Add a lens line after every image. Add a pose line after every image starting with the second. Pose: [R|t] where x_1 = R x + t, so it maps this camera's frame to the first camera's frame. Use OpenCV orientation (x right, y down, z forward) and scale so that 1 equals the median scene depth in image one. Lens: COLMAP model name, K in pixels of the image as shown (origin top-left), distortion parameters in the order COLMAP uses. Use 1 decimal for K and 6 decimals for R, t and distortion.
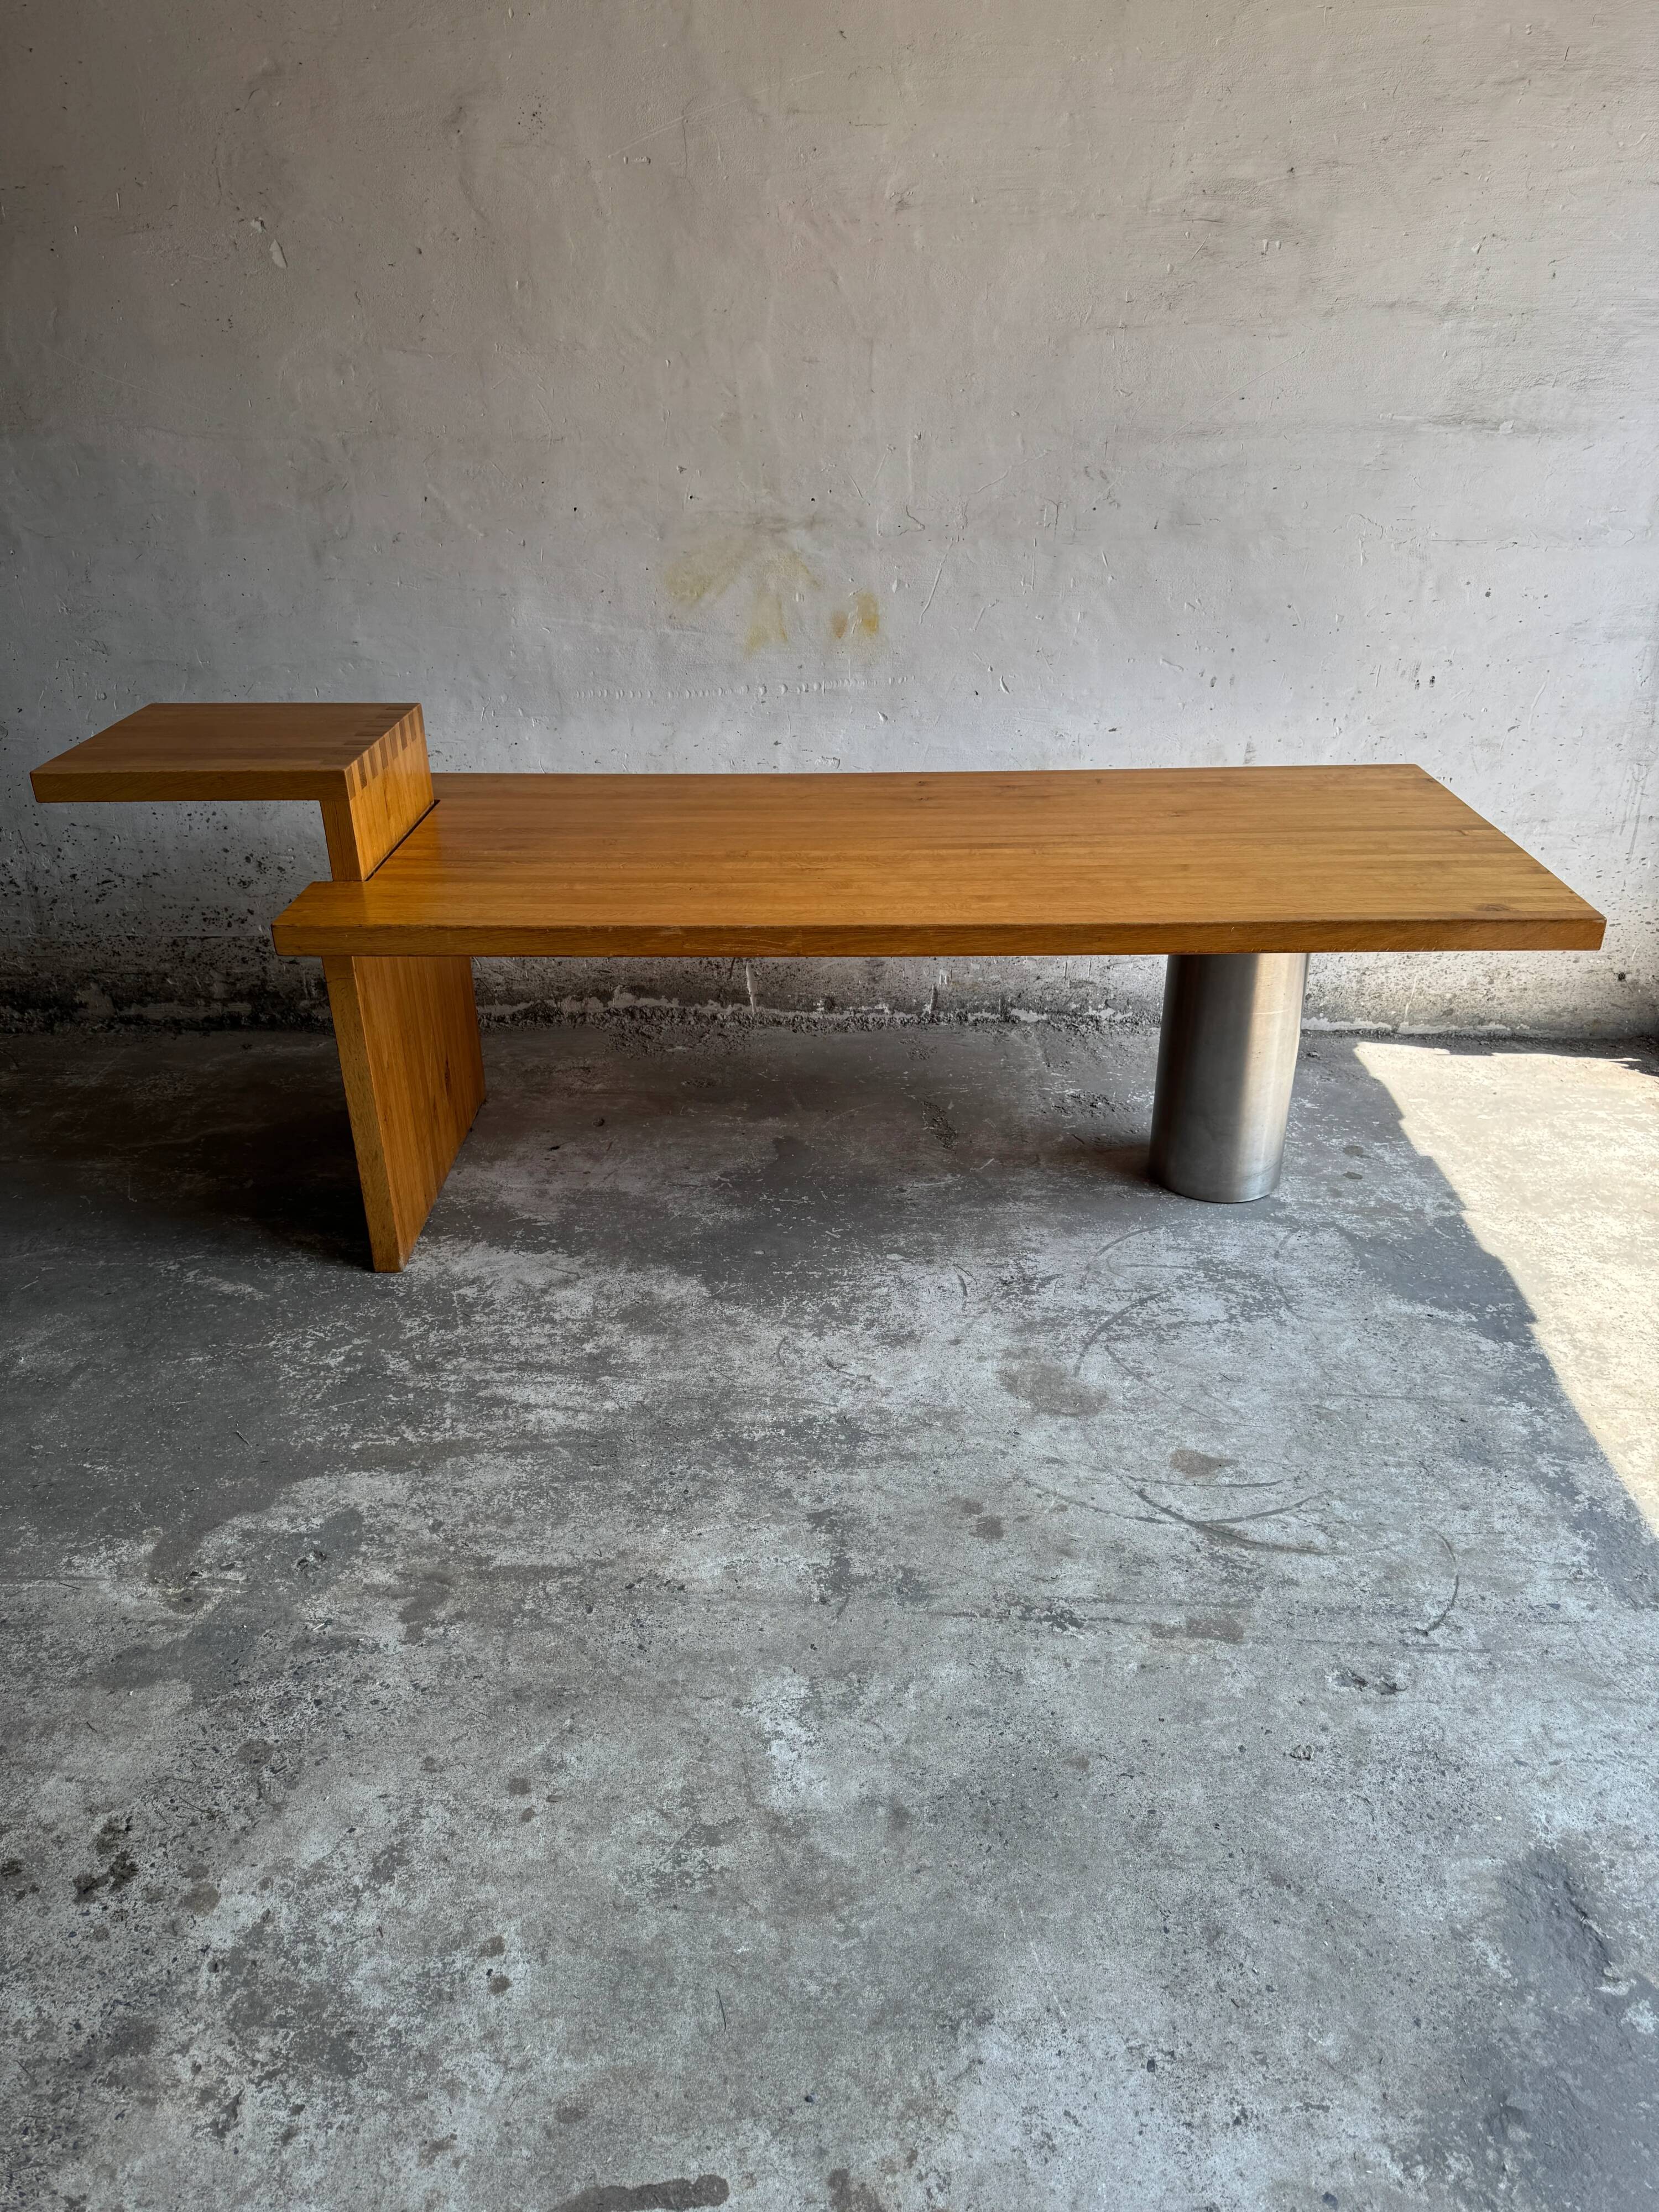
lens RADIAL K [[1567.9, 0, 836.1], [0, 1567.9, 1135.7], [0, 0, 1]] dist [0.003512, -0.013130]
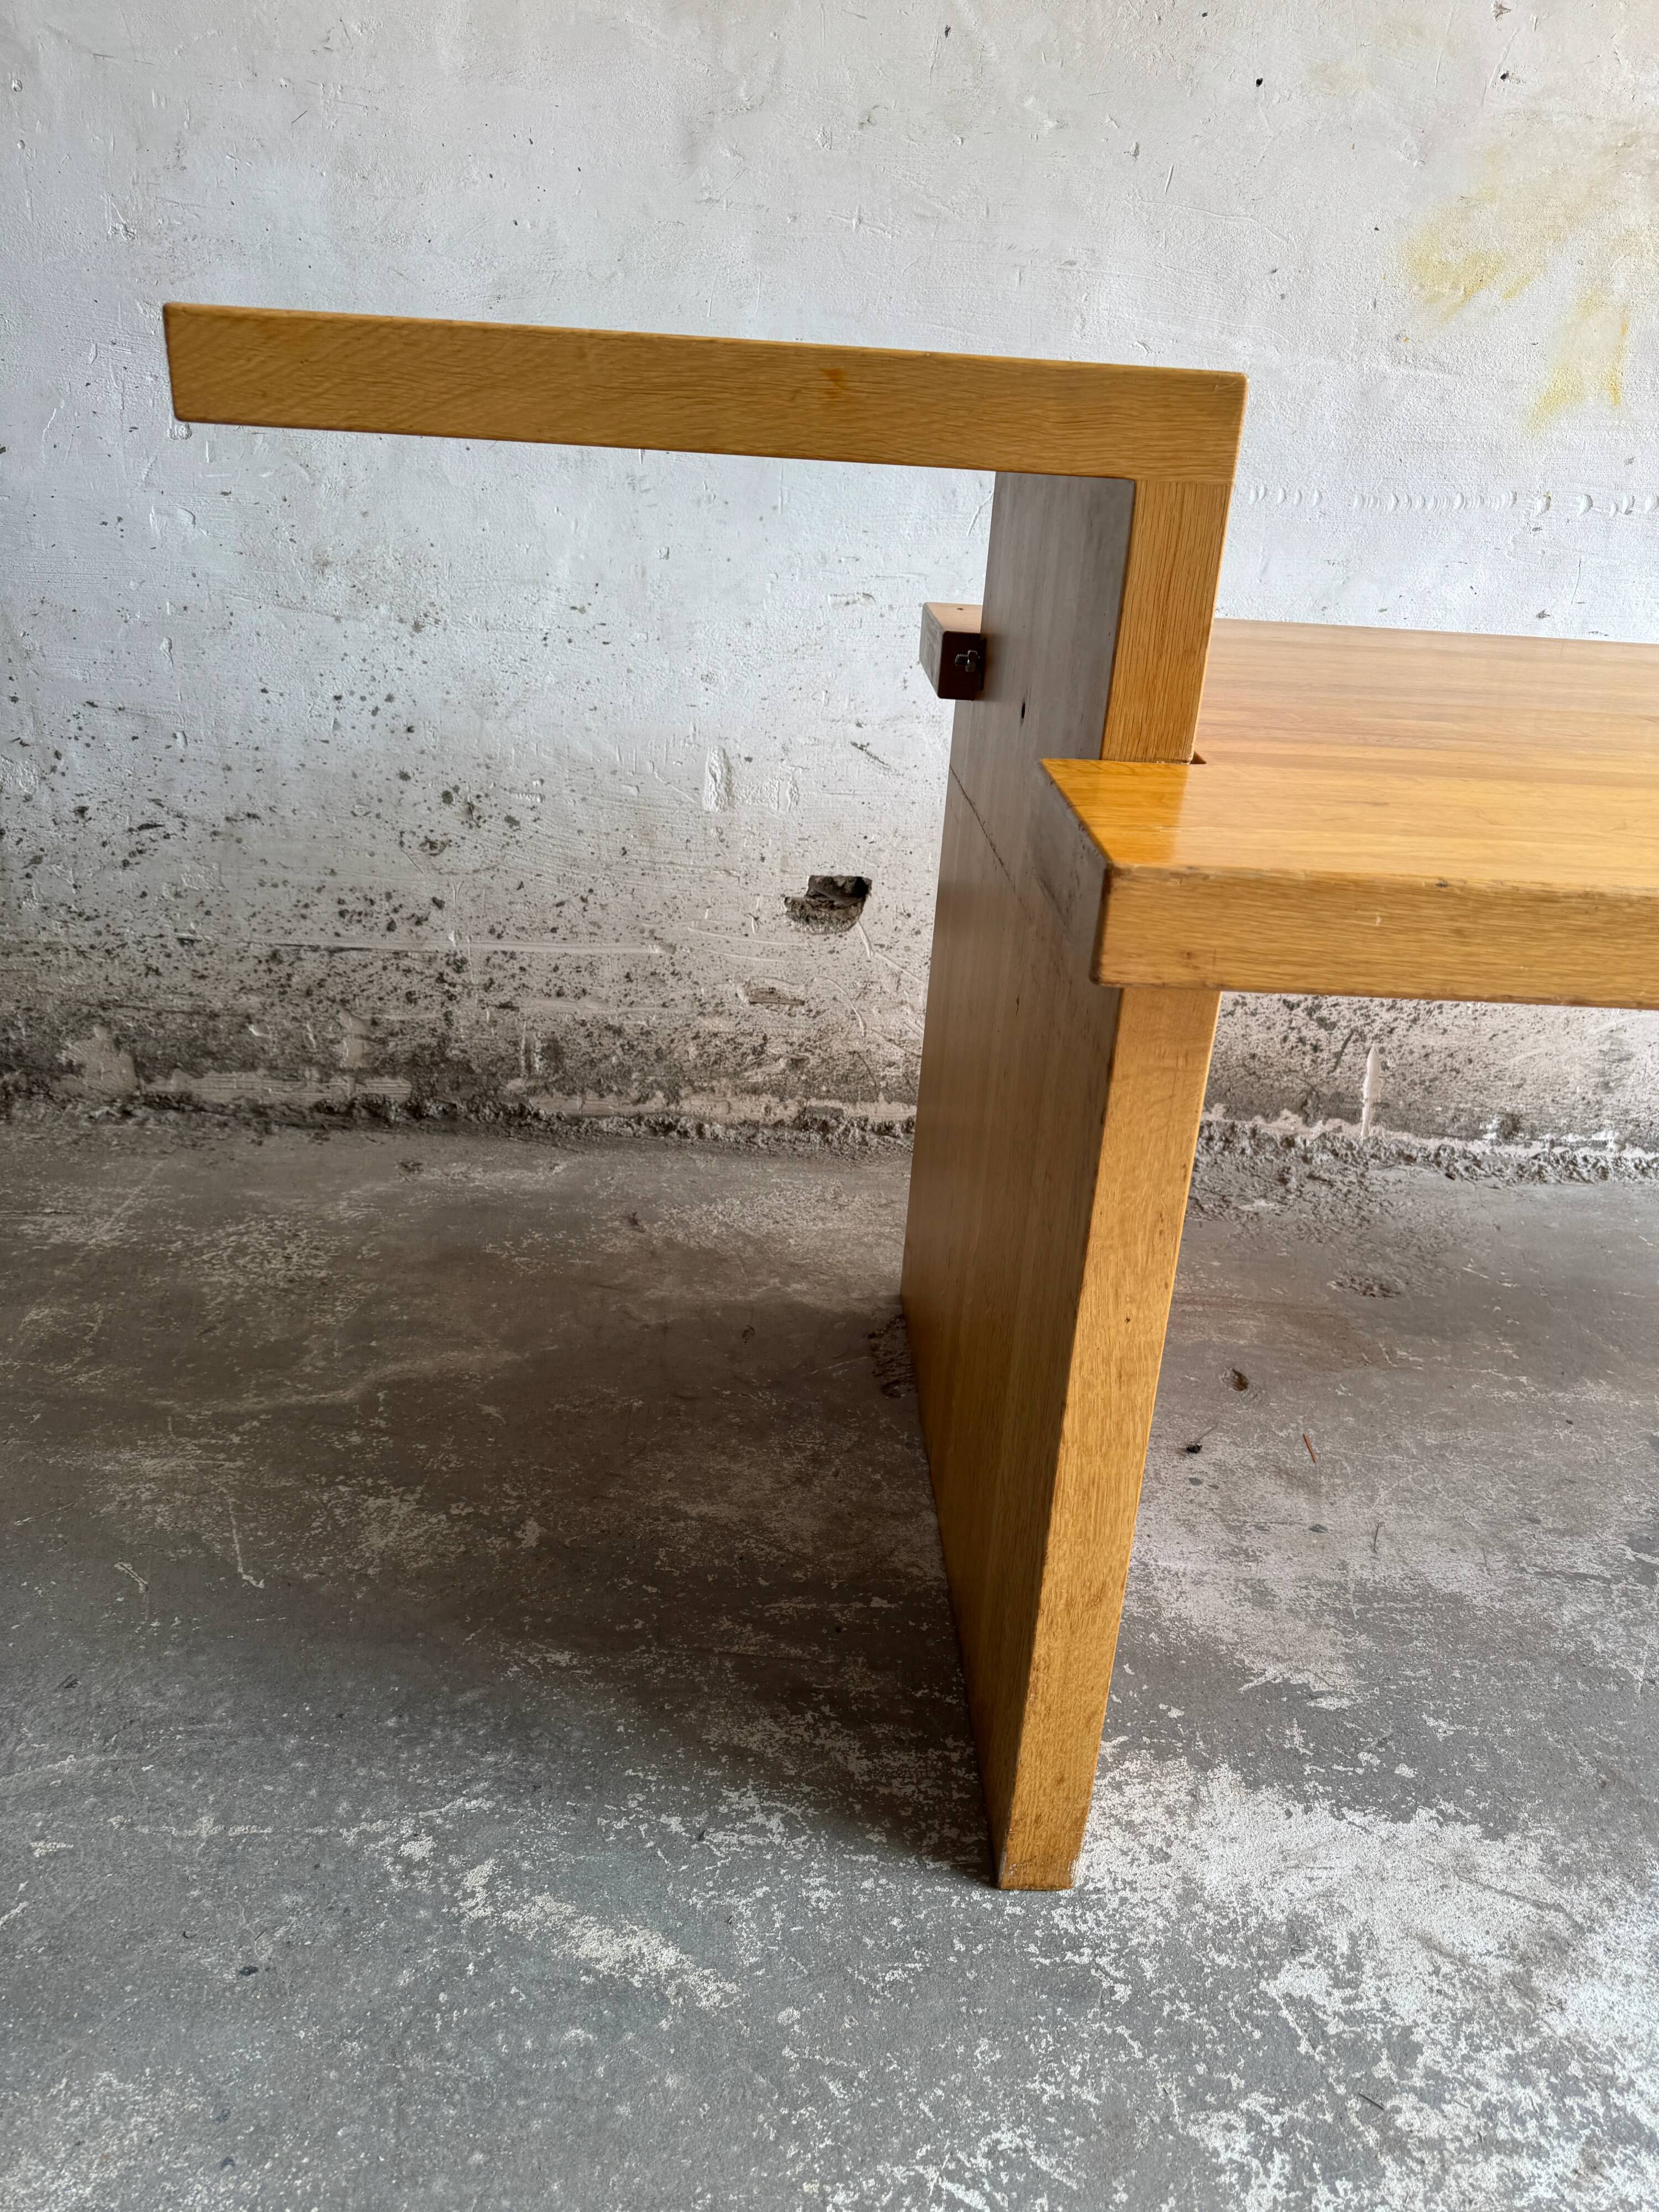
lens RADIAL K [[1567.9, 0, 844.9], [0, 1567.9, 1116.3], [0, 0, 1]] dist [0.003512, -0.013130]
pose [[0.996672, 0.042016, 0.069856, -0.319883], [-0.038099, 0.997676, -0.056487, -0.058489], [-0.072067, 0.053637, 0.995957, 0.572242]]
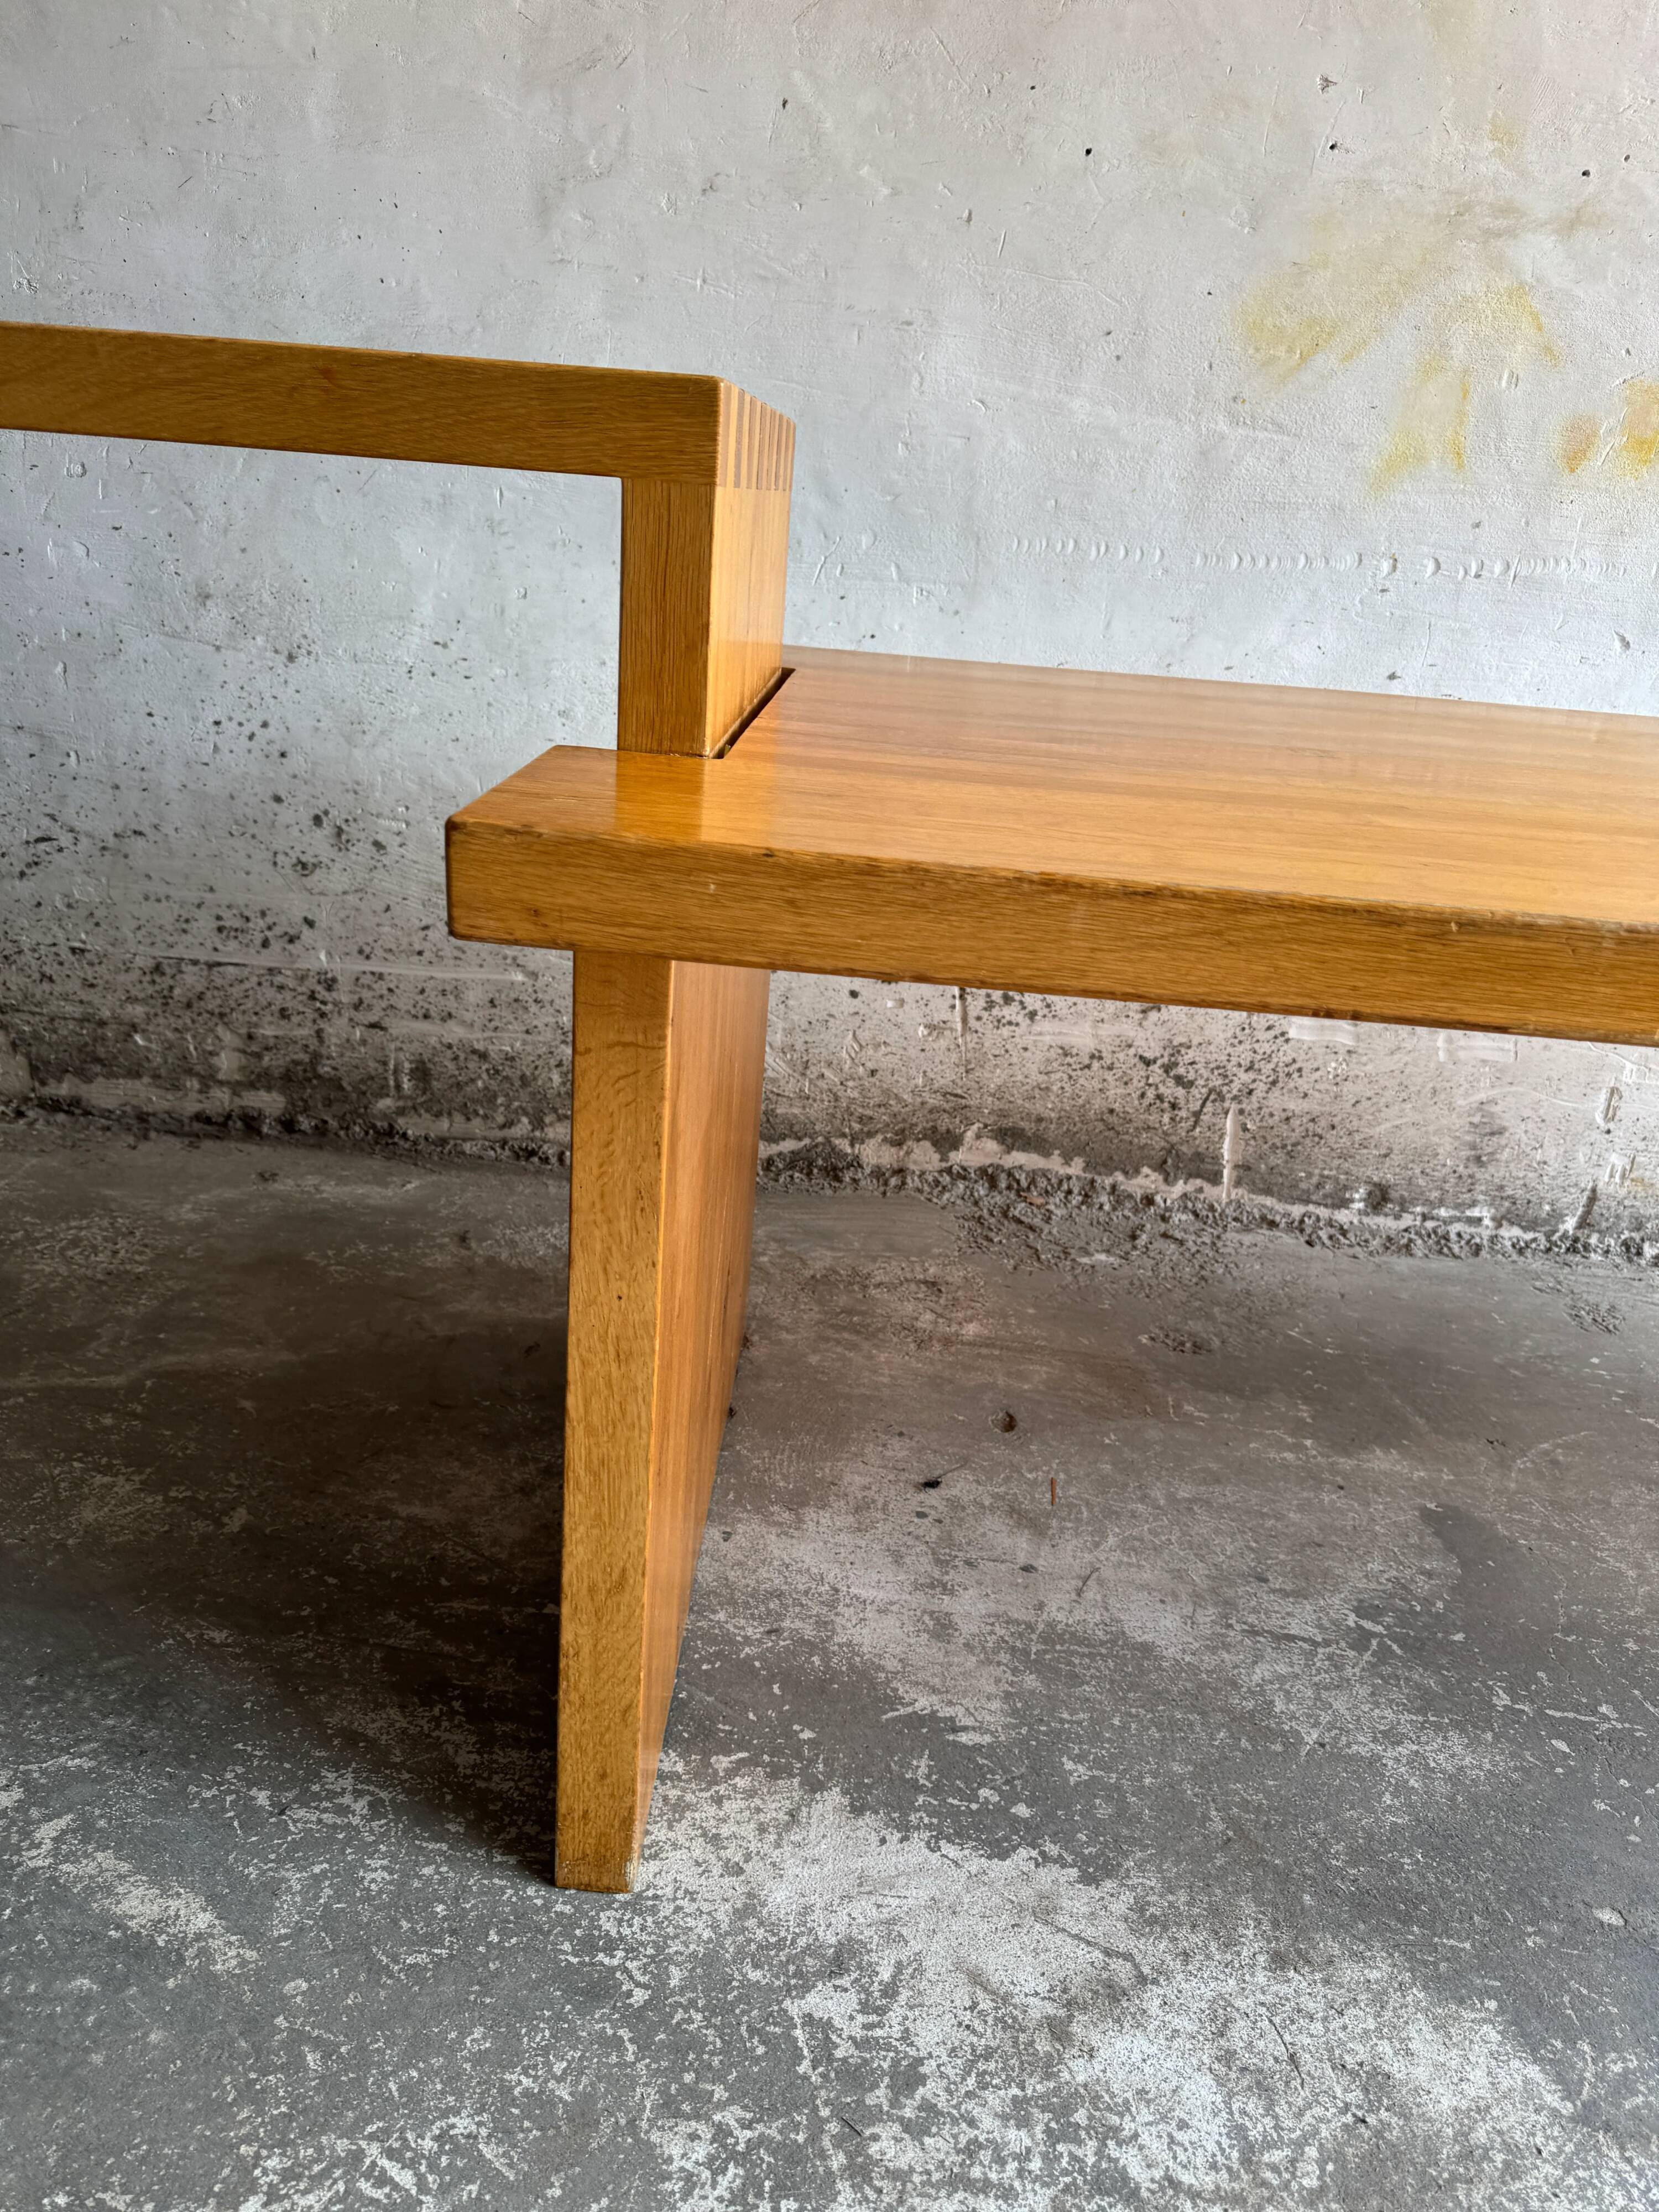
lens RADIAL K [[1567.9, 0, 848.2], [0, 1567.9, 1118.6], [0, 0, 1]] dist [0.003512, -0.013130]
pose [[0.995540, 0.094168, -0.005647, -0.215401], [-0.094253, 0.990354, -0.101561, -0.048182], [-0.003971, 0.101640, 0.994813, 0.564775]]
